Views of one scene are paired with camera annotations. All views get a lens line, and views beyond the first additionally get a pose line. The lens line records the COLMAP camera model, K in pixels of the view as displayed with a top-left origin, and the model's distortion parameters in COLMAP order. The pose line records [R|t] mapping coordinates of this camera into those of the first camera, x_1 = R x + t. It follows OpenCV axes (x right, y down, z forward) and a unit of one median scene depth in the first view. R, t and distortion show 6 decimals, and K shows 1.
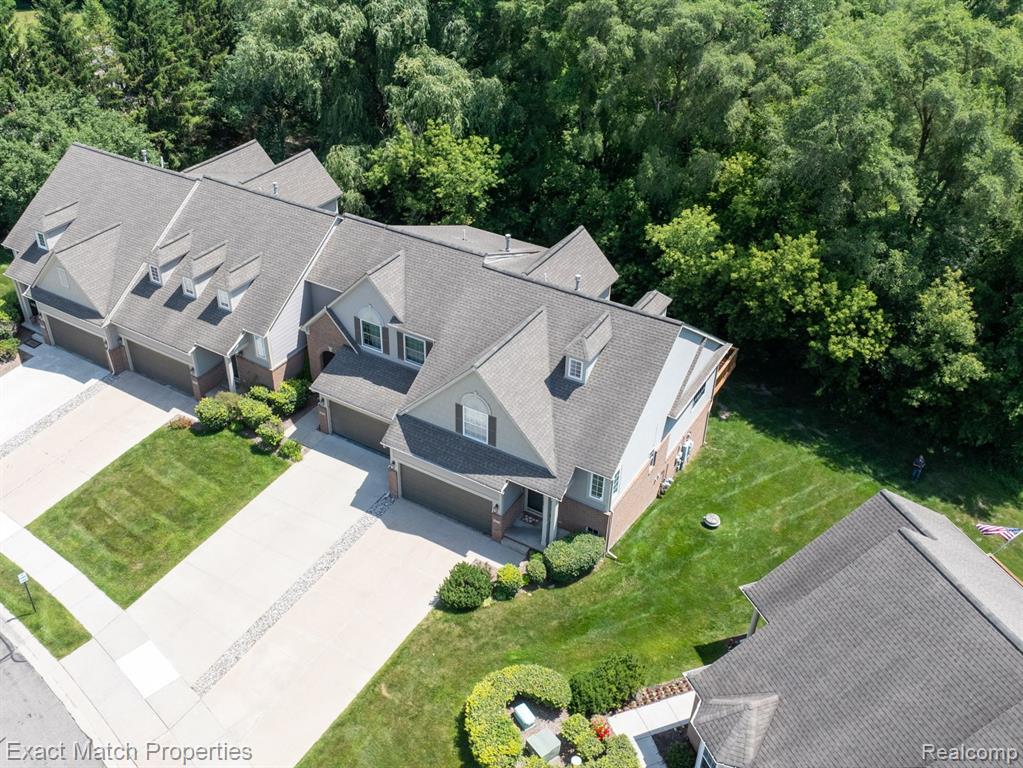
lens RADIAL K [[970.8, 0, 511.5], [0, 970.8, 384.0], [0, 0, 1]] dist [-0.021083, -0.004479]
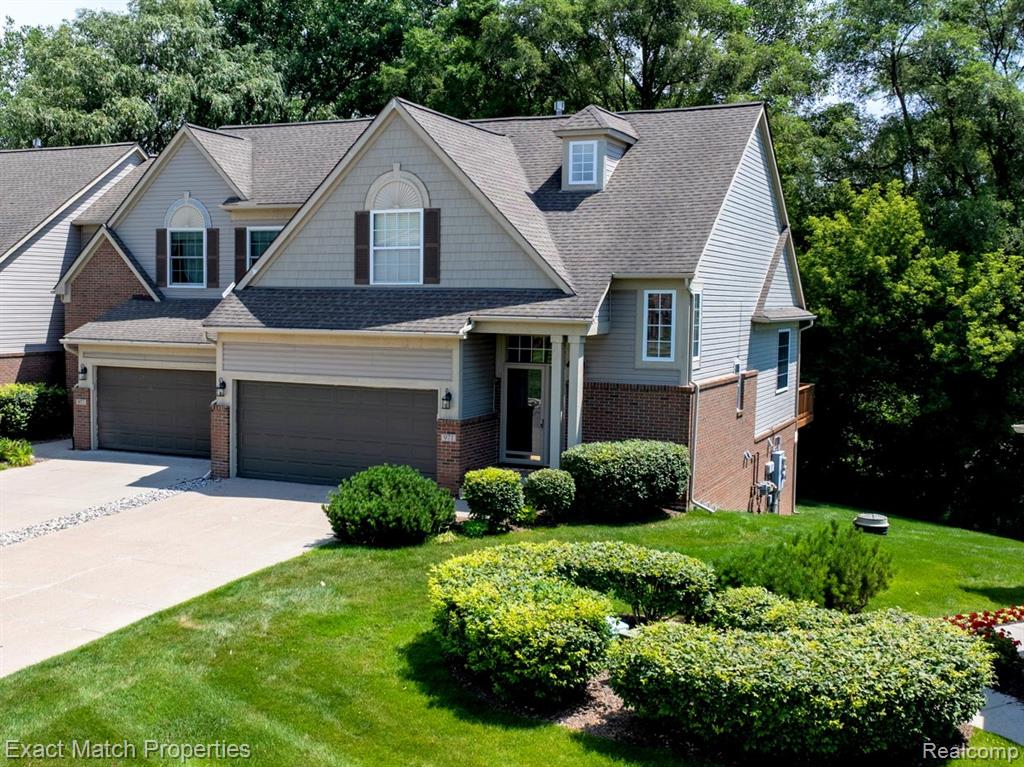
lens RADIAL K [[1231.7, 0, 512.0], [0, 1231.7, 383.5], [0, 0, 1]] dist [-0.068985, -0.009300]
pose [[0.992156, -0.025406, 0.122398, -0.054750], [0.081360, 0.874602, -0.477966, 0.389405], [-0.094907, 0.484175, 0.869809, 0.465846]]
